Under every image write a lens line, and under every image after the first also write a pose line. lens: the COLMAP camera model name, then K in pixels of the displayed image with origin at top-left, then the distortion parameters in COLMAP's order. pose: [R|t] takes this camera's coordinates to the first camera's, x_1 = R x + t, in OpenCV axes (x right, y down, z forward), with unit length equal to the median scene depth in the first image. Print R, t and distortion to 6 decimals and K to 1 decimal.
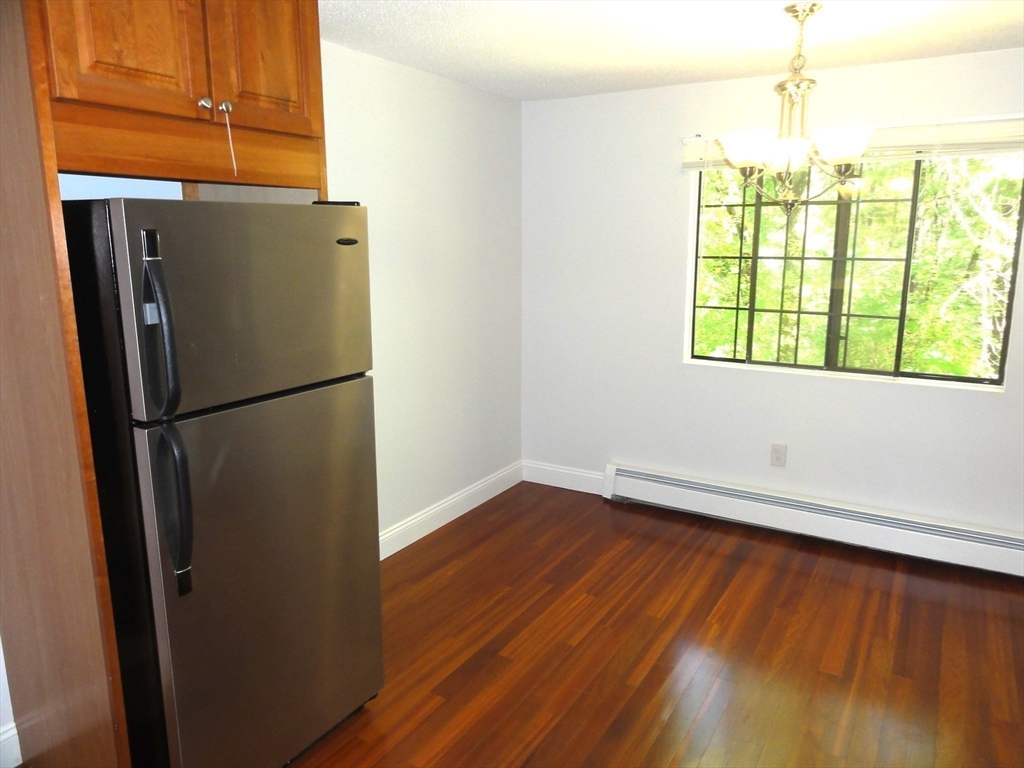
lens RADIAL K [[722.6, 0, 509.4], [0, 722.6, 380.4], [0, 0, 1]] dist [-0.004125, 0.003494]
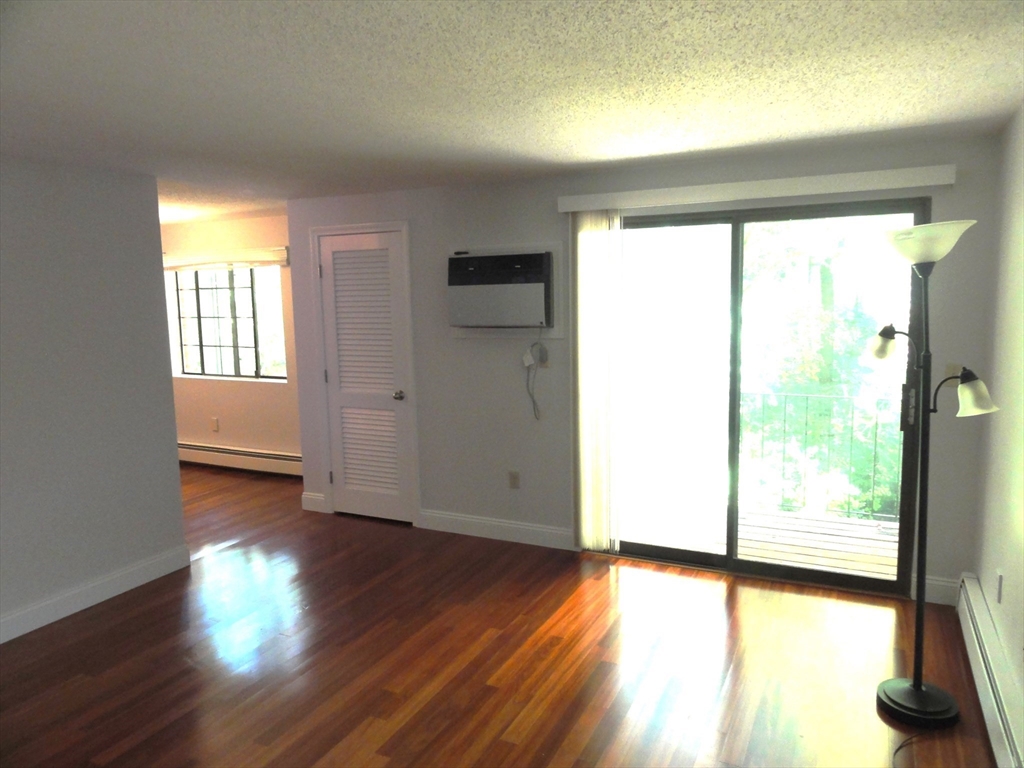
lens RADIAL K [[720.2, 0, 515.1], [0, 720.2, 382.1], [0, 0, 1]] dist [-0.007097, 0.001656]
pose [[0.995226, -0.025603, 0.094182, 1.039468], [0.032328, 0.996982, -0.070582, 0.162746], [-0.092091, 0.073290, 0.993050, -0.963173]]
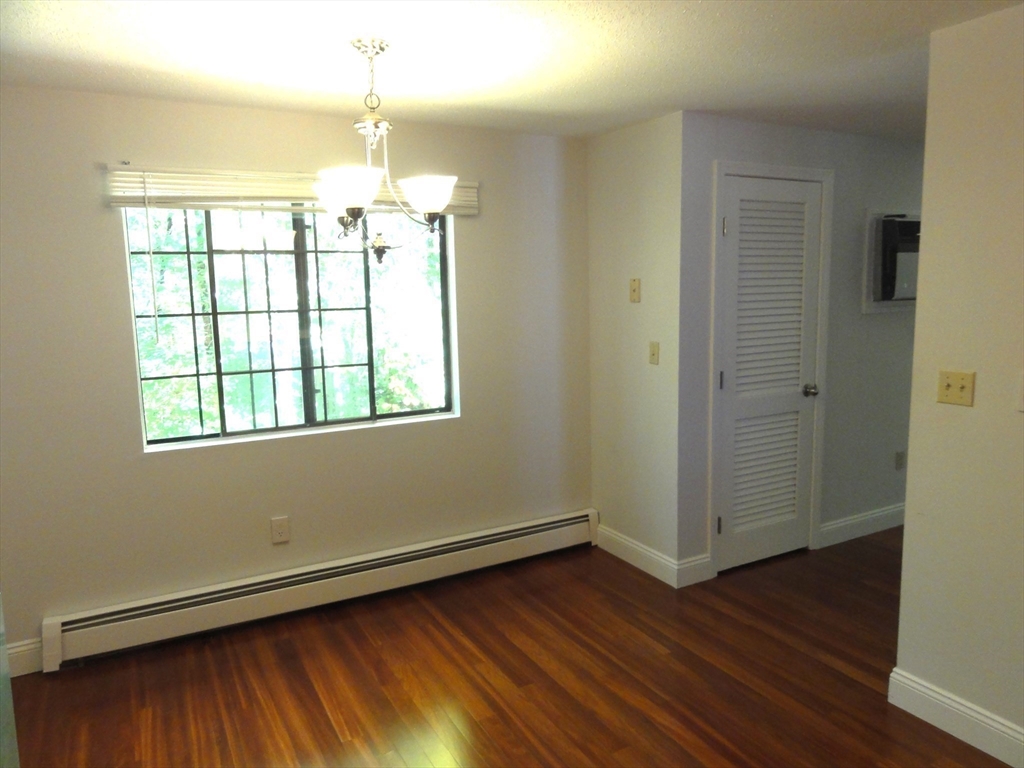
lens RADIAL K [[720.2, 0, 515.1], [0, 720.2, 382.1], [0, 0, 1]] dist [-0.007097, 0.001656]
pose [[0.483828, -0.121841, 0.866640, -0.255107], [0.187074, 0.981772, 0.033587, -0.056169], [-0.854935, 0.145875, 0.497802, 0.305323]]
